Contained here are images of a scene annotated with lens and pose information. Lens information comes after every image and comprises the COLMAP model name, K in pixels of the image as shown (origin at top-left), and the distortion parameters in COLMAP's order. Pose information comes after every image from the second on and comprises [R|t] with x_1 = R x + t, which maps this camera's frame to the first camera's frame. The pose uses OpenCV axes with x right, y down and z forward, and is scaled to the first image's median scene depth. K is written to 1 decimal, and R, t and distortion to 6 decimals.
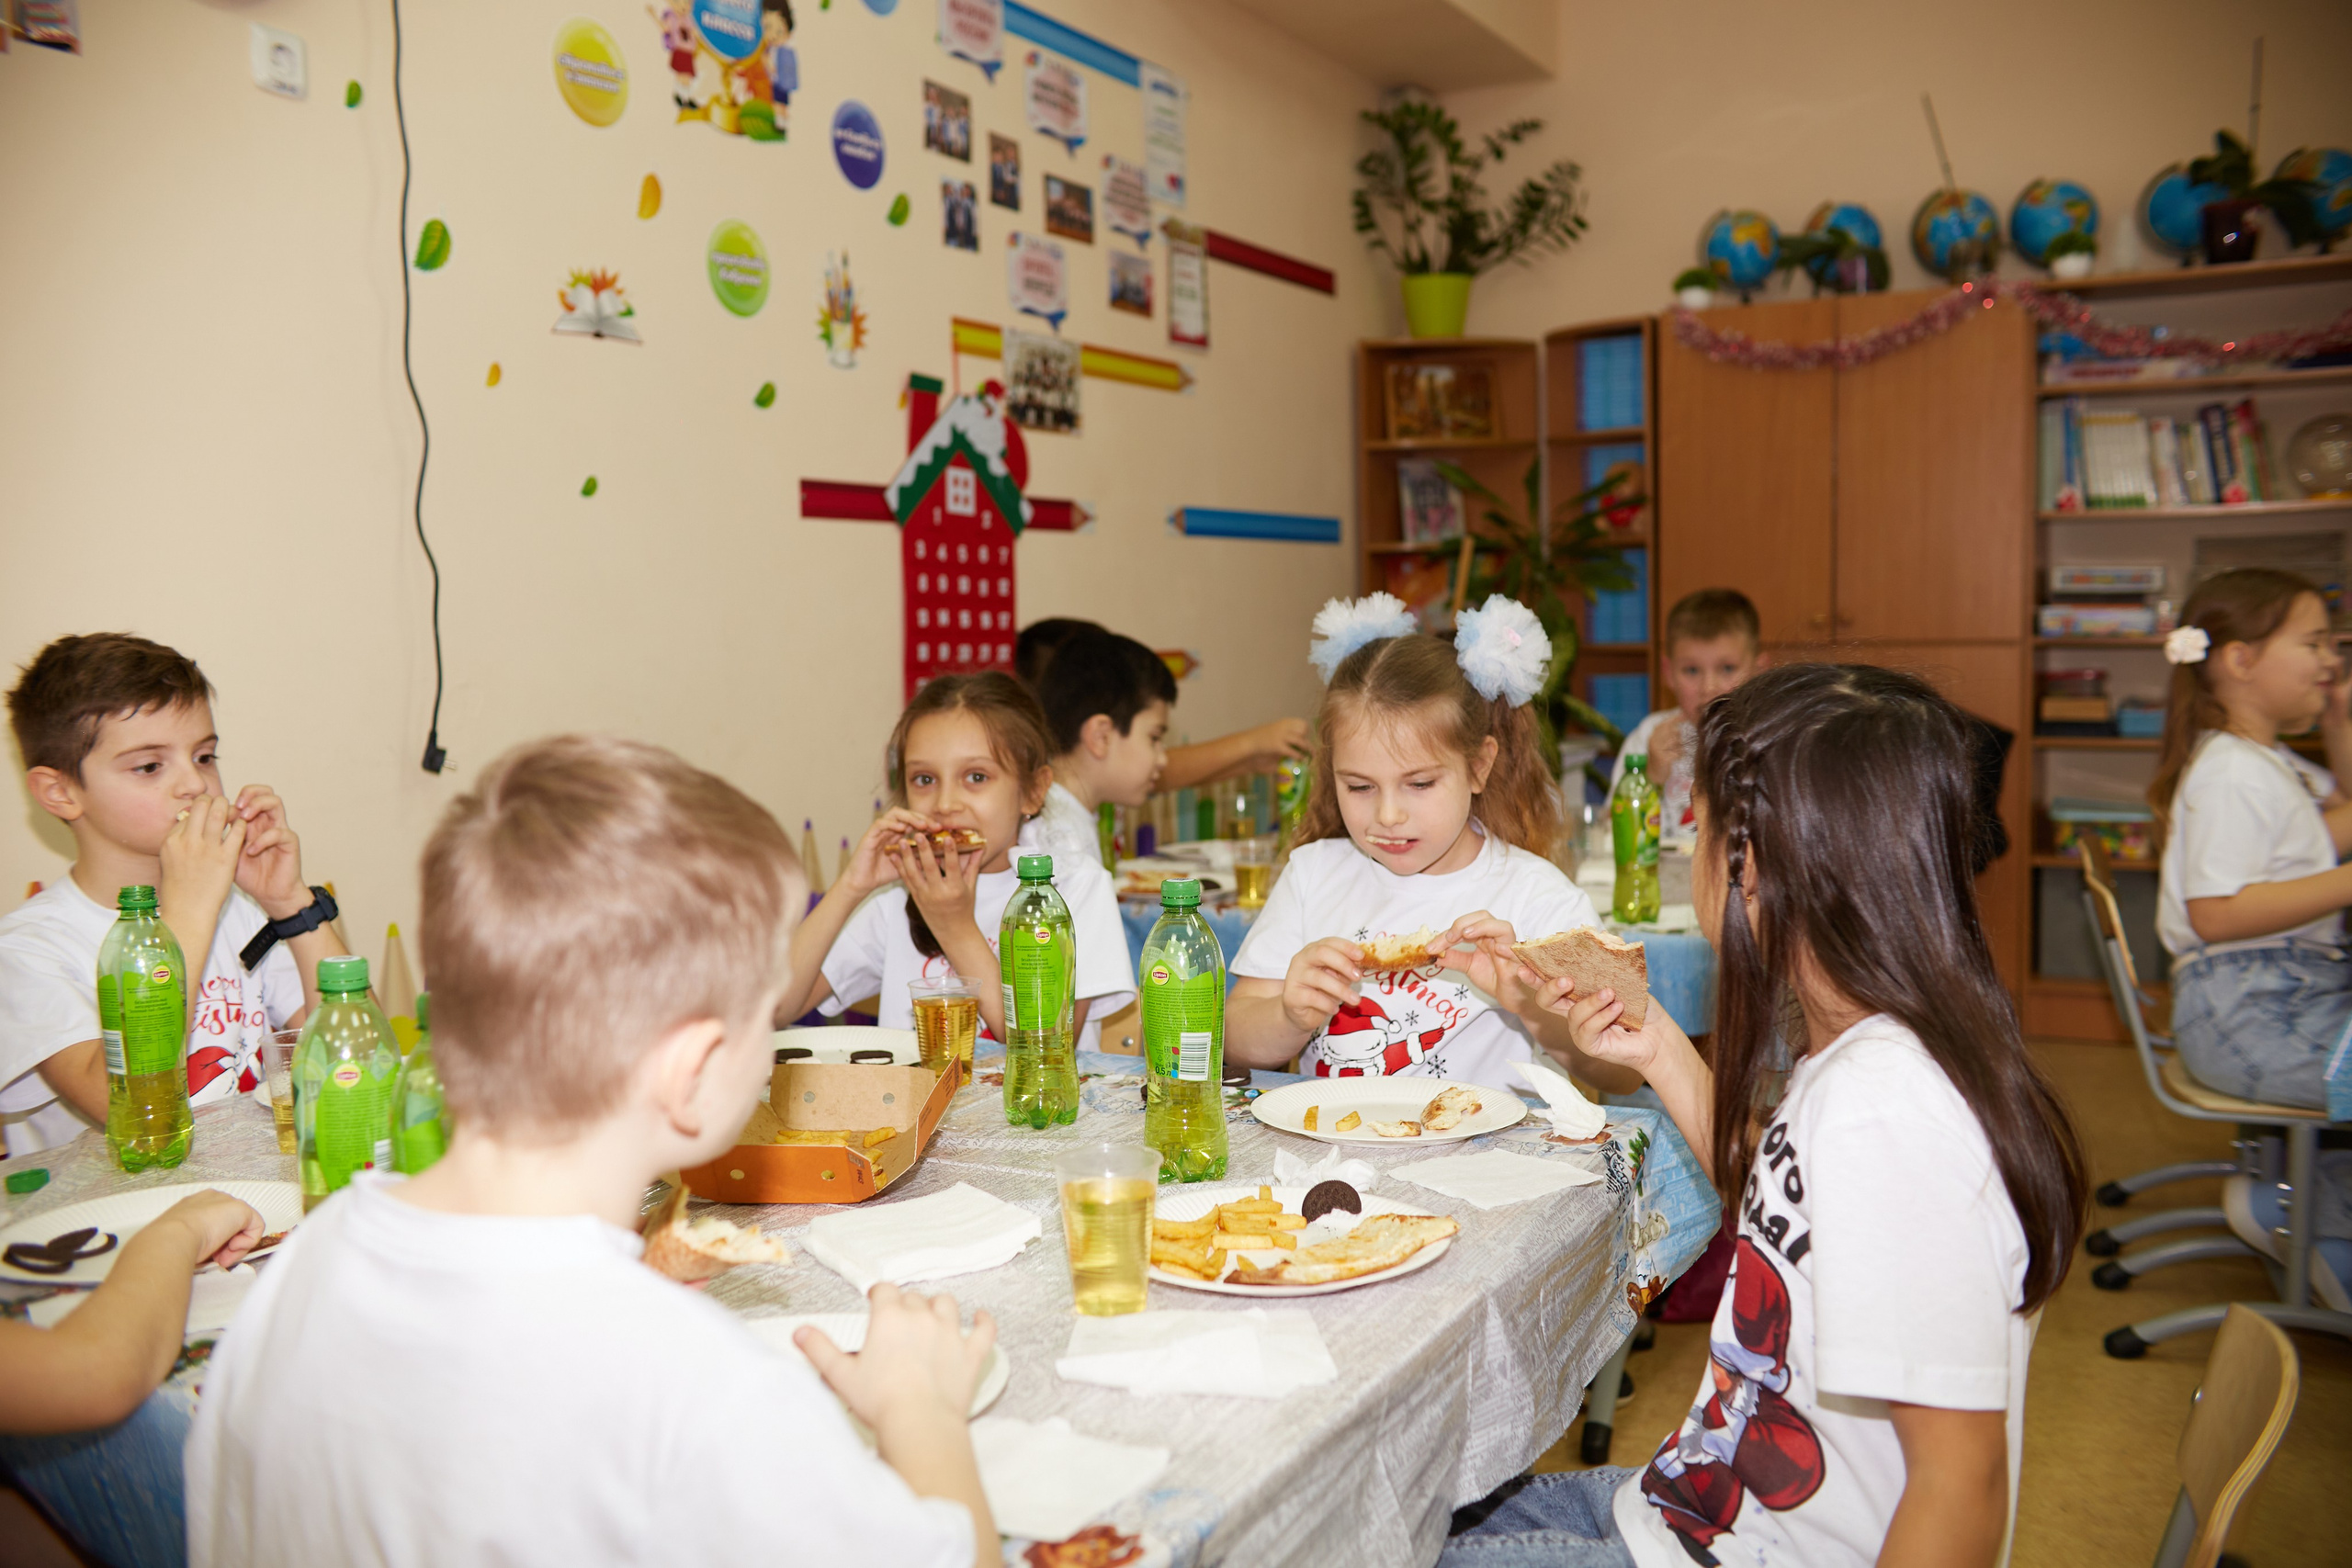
lens RADIAL K [[2057.9, 0, 1177.3], [0, 2057.9, 778.2], [0, 0, 1]] dist [-0.013362, 0.031759]
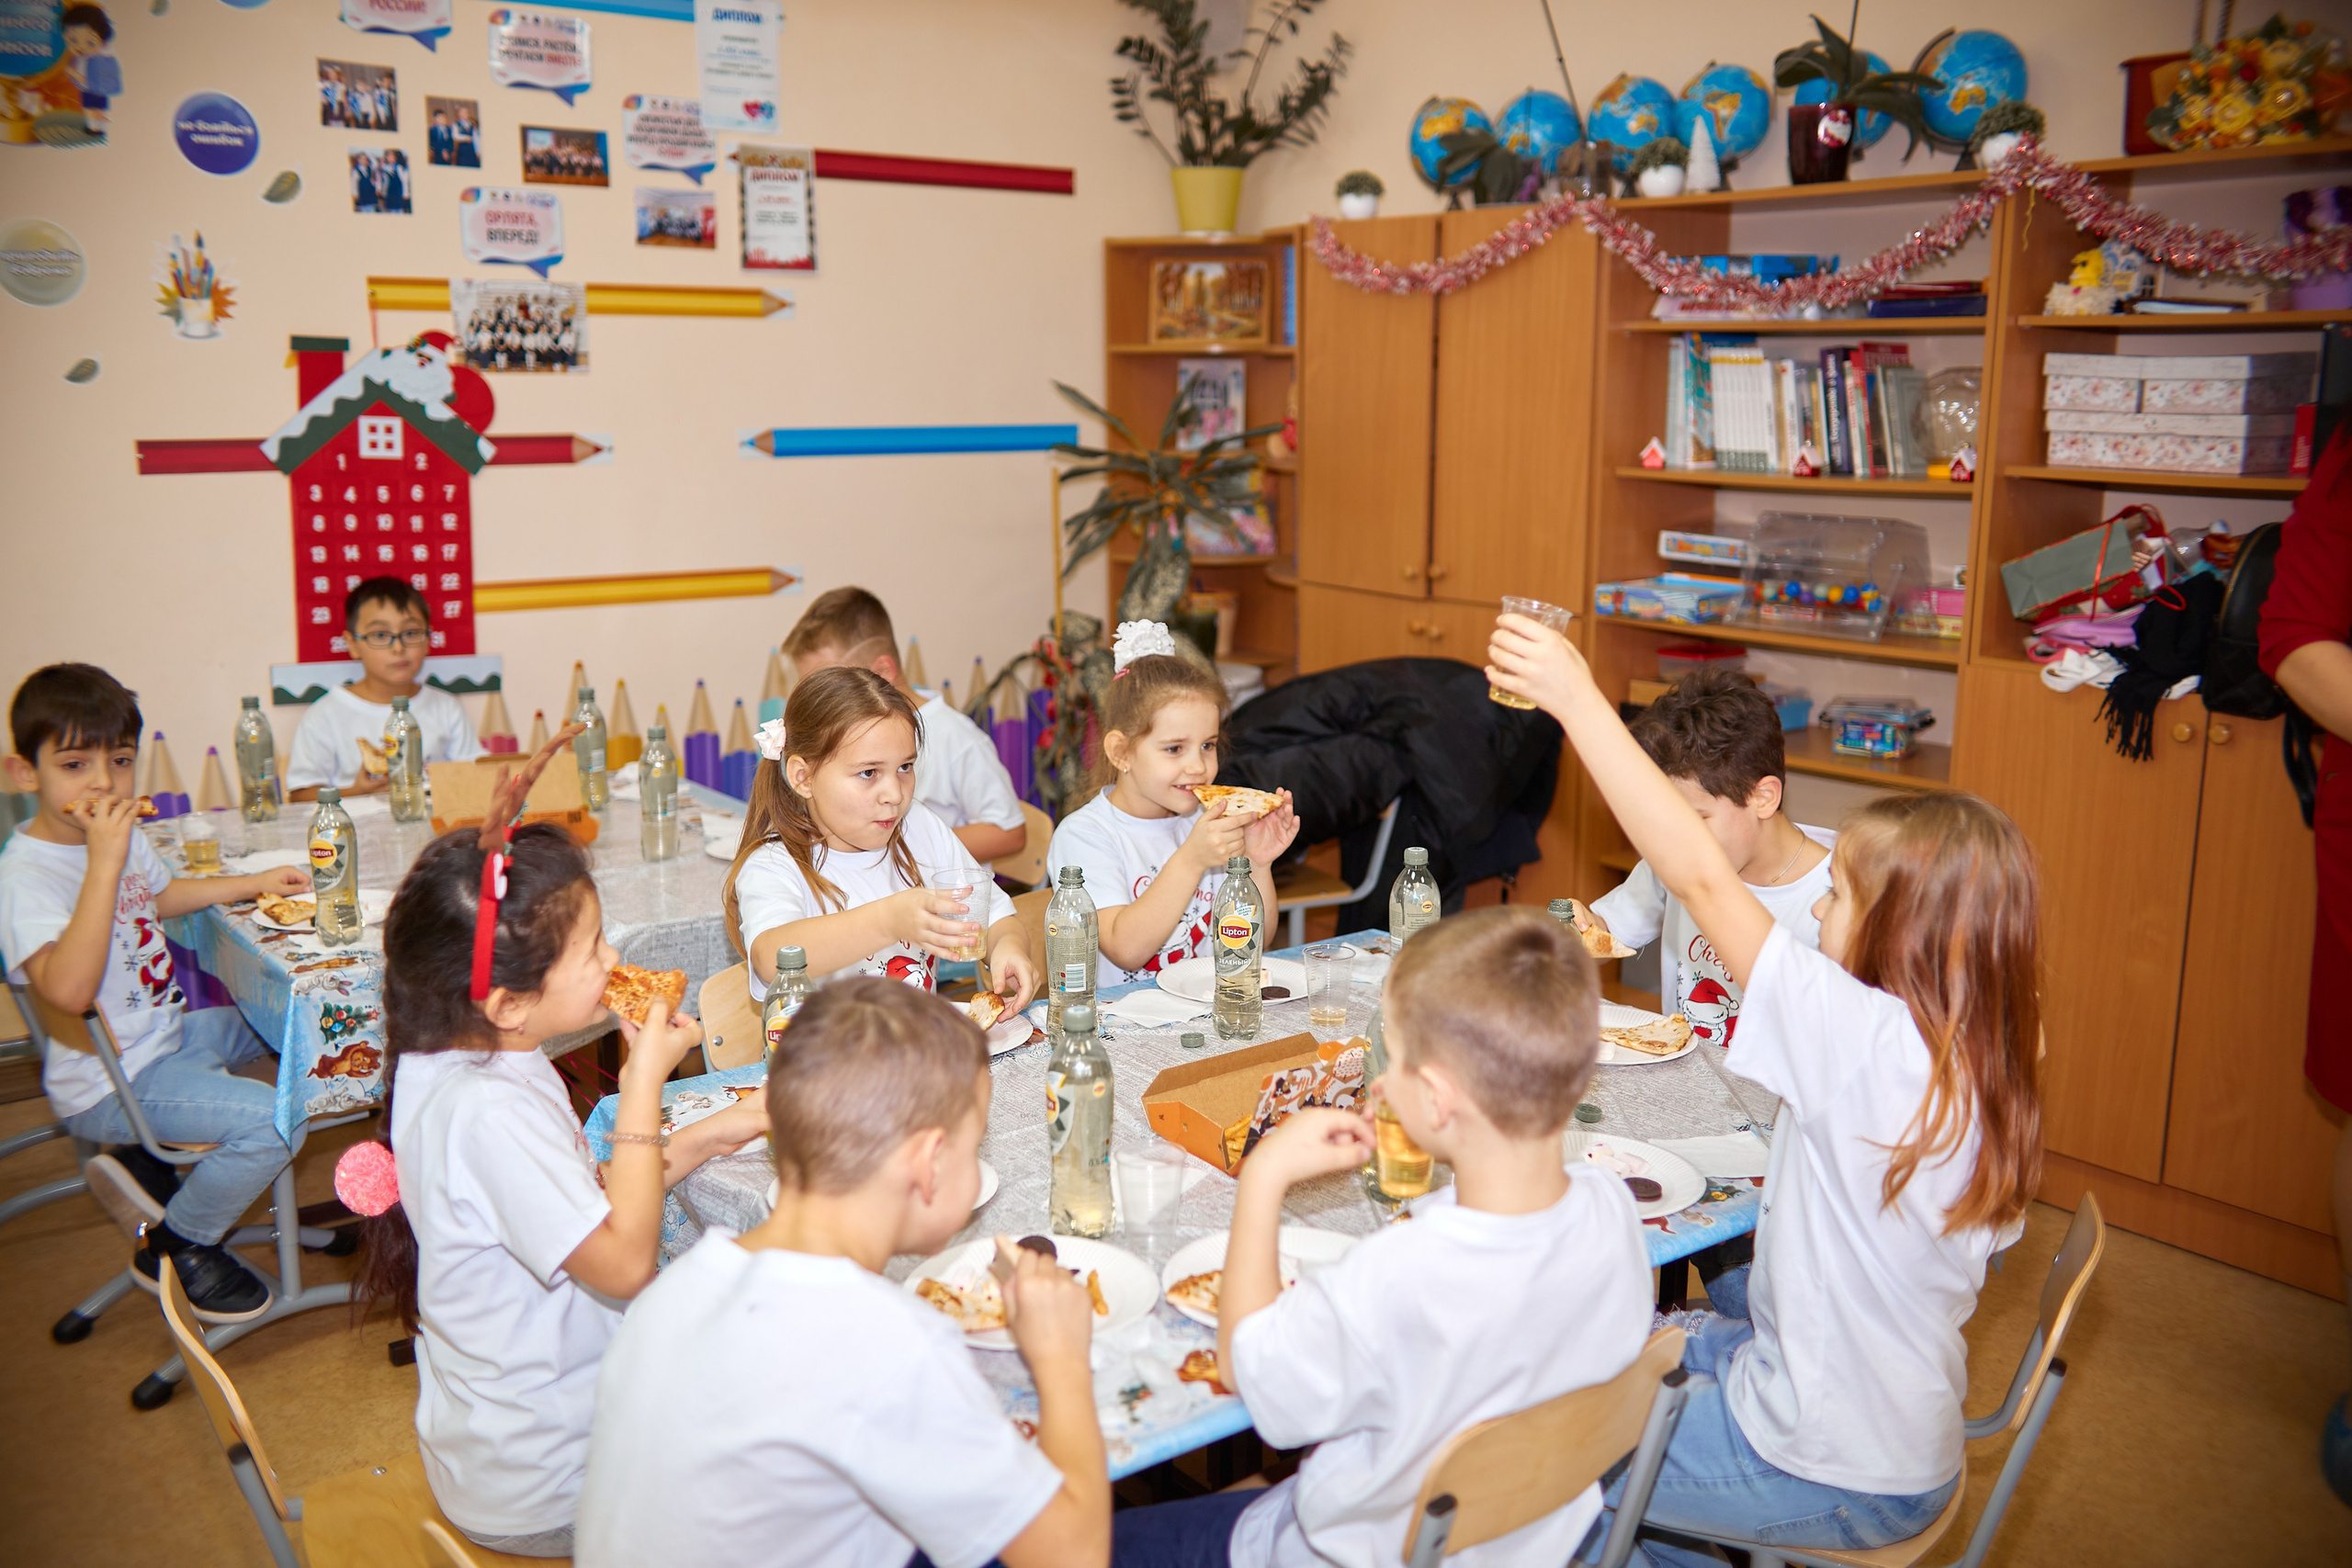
lens RADIAL K [[2057.9, 0, 1150.9], [0, 2057.9, 777.1], [0, 0, 1]] dist [-0.013362, 0.031759]
pose [[0.913298, 0.103620, -0.393891, 0.719508], [-0.056047, 0.989870, 0.130448, -0.124441], [0.403418, -0.097061, 0.909853, 0.140172]]
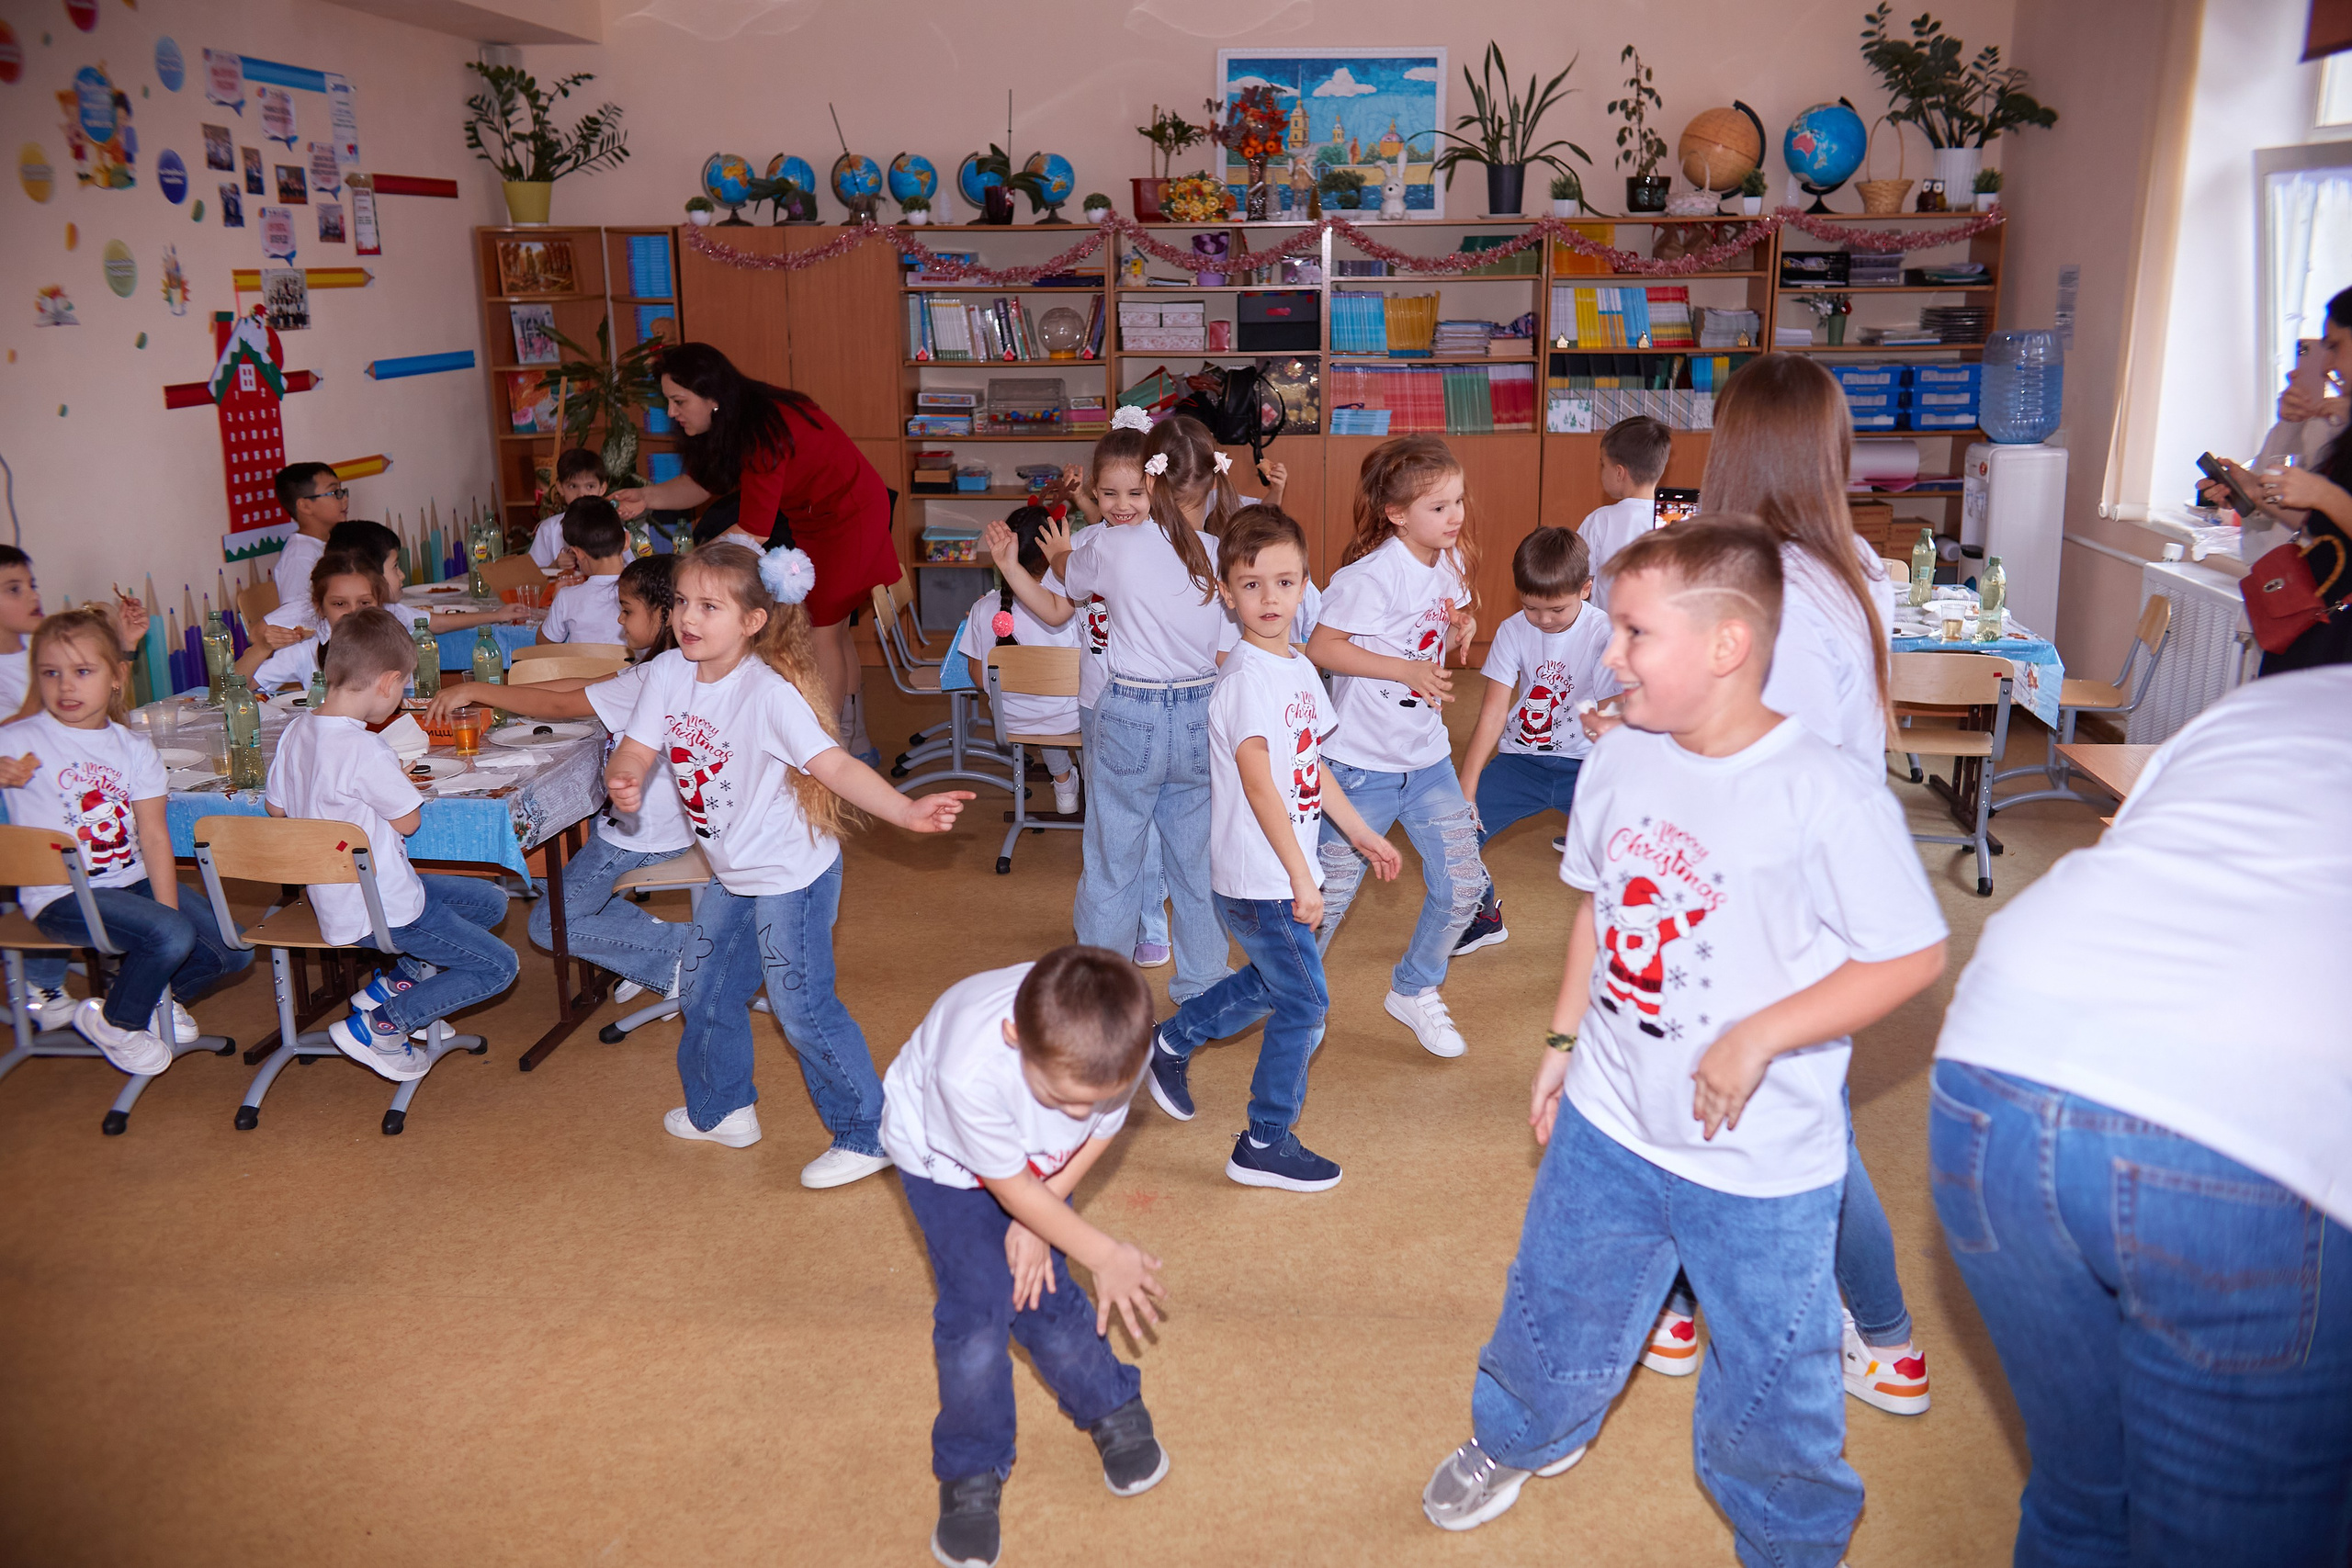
lens RADIAL K [[2057.9, 0, 1186.3], [0, 2057.9, 783.2], [0, 0, 1]] dist [-0.013362, 0.031759]
pose [[0.908406, -0.086608, 0.409020, -0.122255], [0.017545, 0.985344, 0.169675, -0.084136], [-0.417721, -0.146958, 0.896612, -0.834299]]
